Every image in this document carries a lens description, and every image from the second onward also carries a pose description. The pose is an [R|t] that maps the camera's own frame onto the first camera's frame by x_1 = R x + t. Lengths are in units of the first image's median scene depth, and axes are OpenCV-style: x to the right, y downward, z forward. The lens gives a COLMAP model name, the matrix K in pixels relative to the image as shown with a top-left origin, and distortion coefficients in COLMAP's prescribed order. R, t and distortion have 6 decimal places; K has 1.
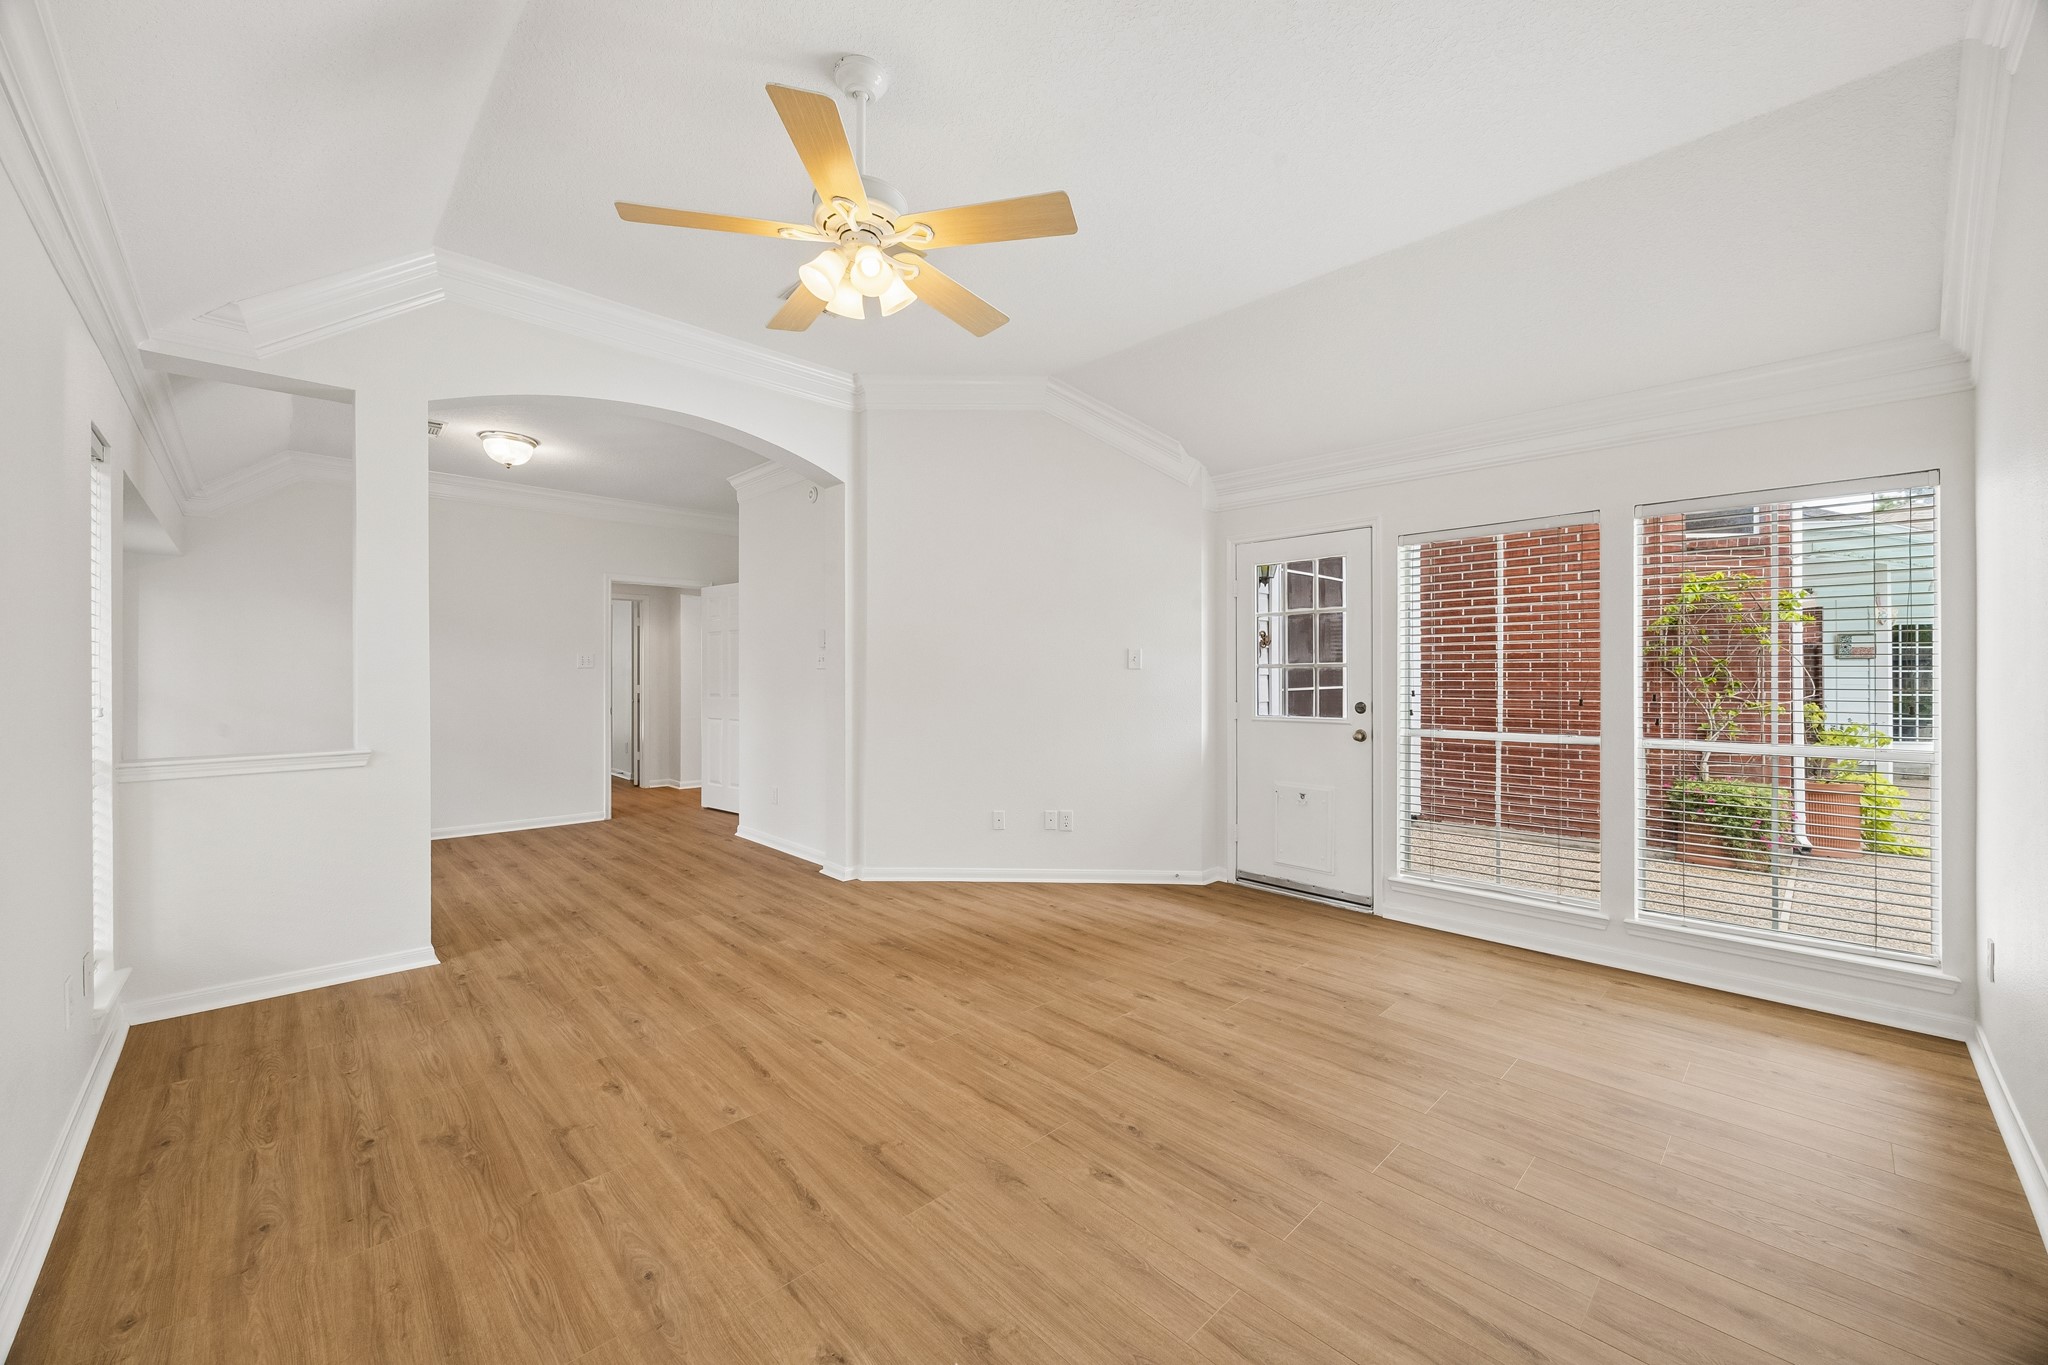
lens RADIAL K [[784.7, 0, 1023.0], [0, 784.7, 674.7], [0, 0, 1]] dist [-0.002424, -0.000139]
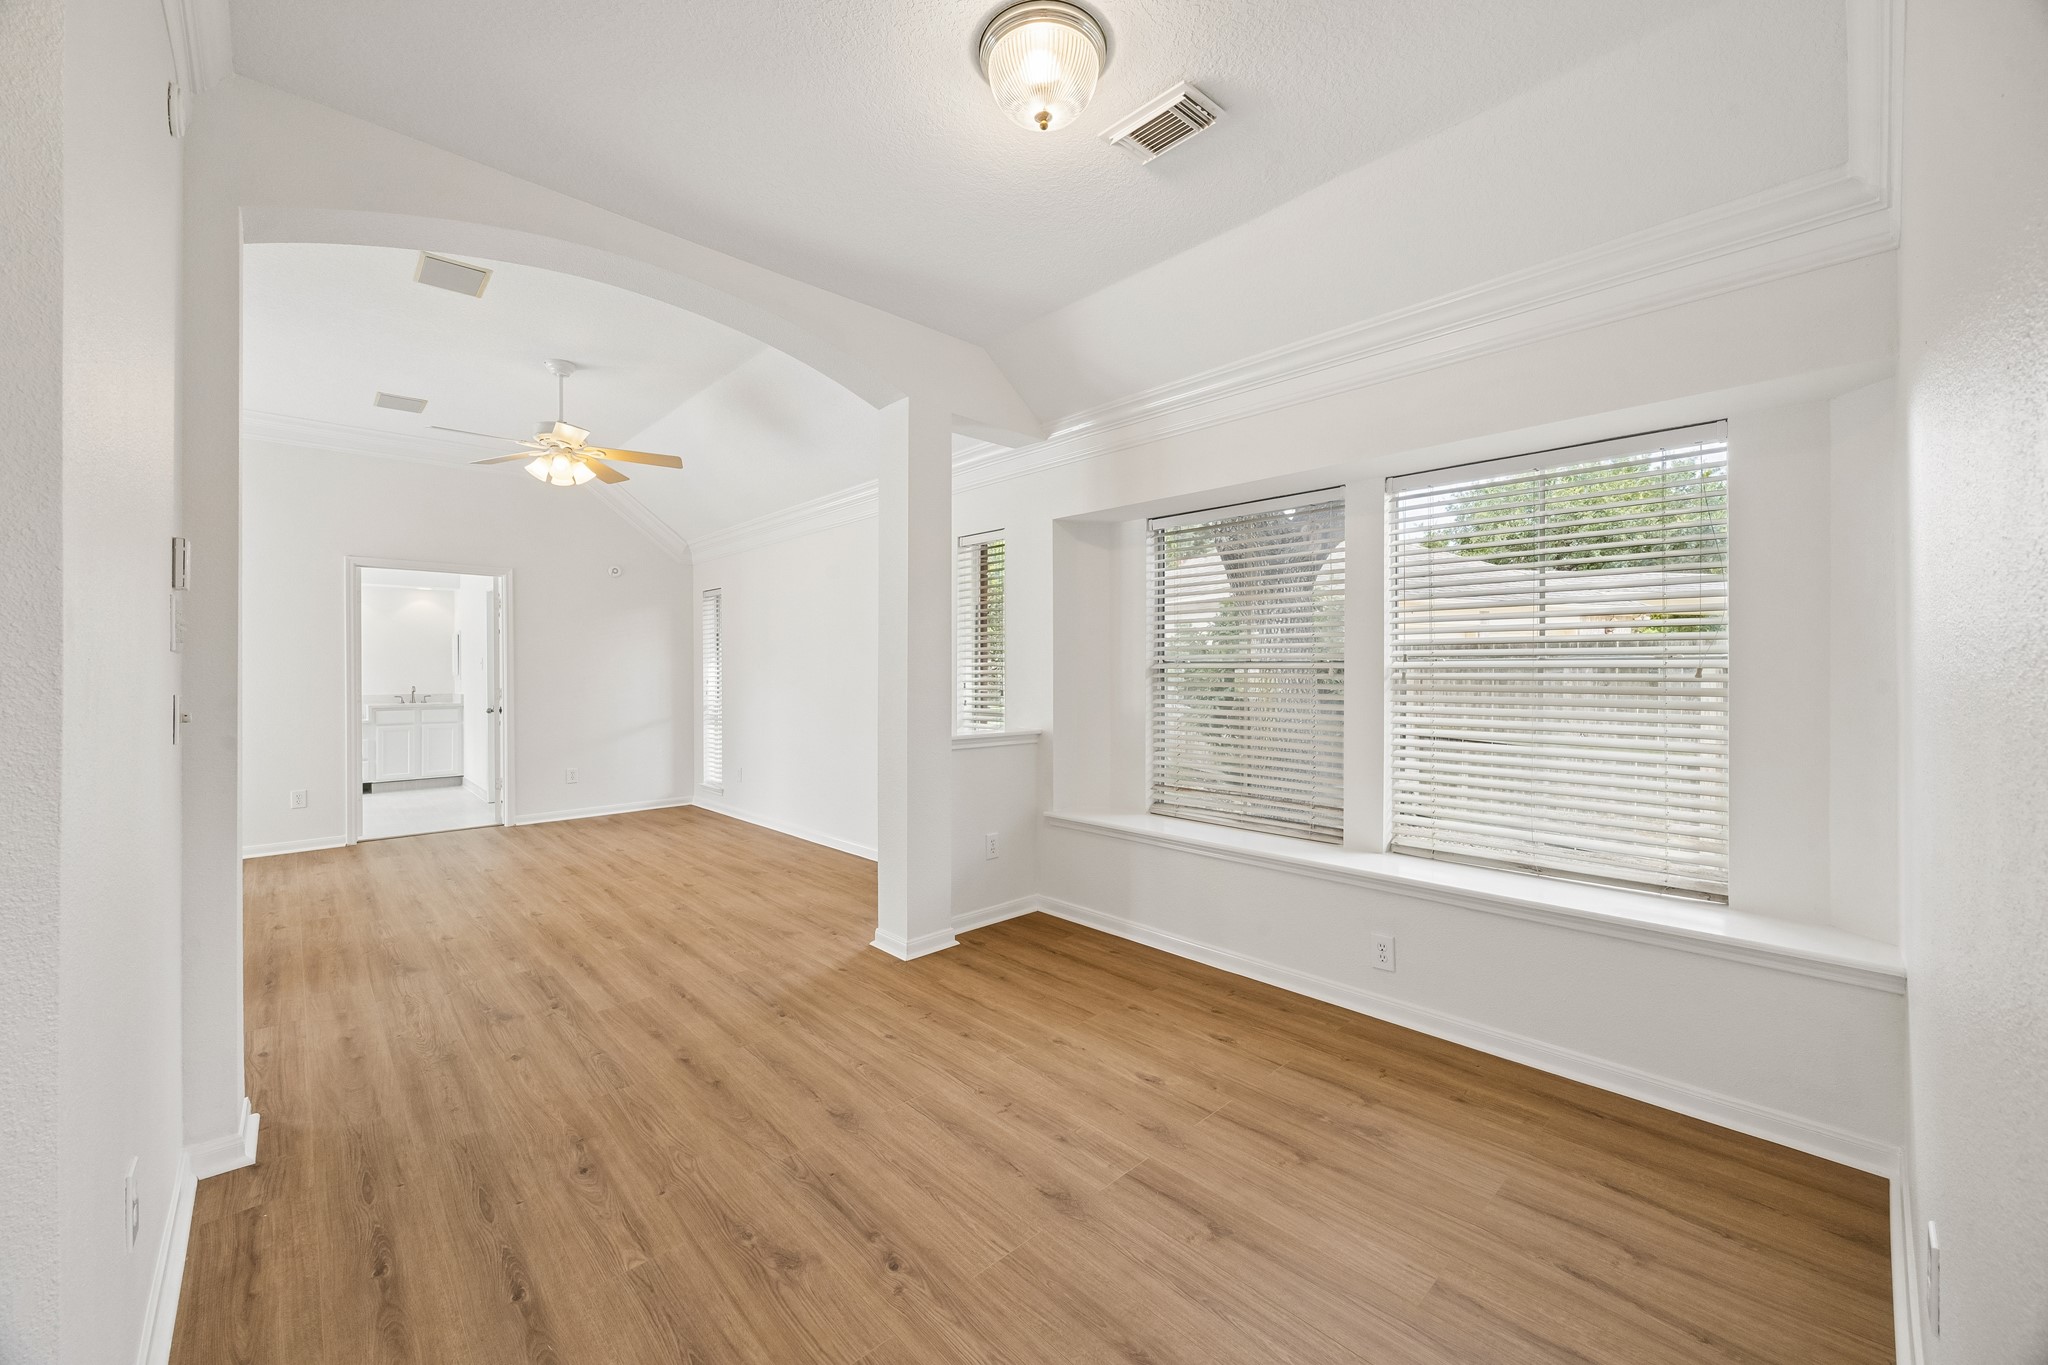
lens RADIAL K [[784.7, 0, 1018.8], [0, 784.7, 673.2], [0, 0, 1]] dist [-0.002424, -0.000139]
pose [[-0.999828, 0.000210, 0.018559, -0.913434], [0.000198, 1.000000, -0.000614, 0.006299], [-0.018559, -0.000610, -0.999828, 1.939763]]
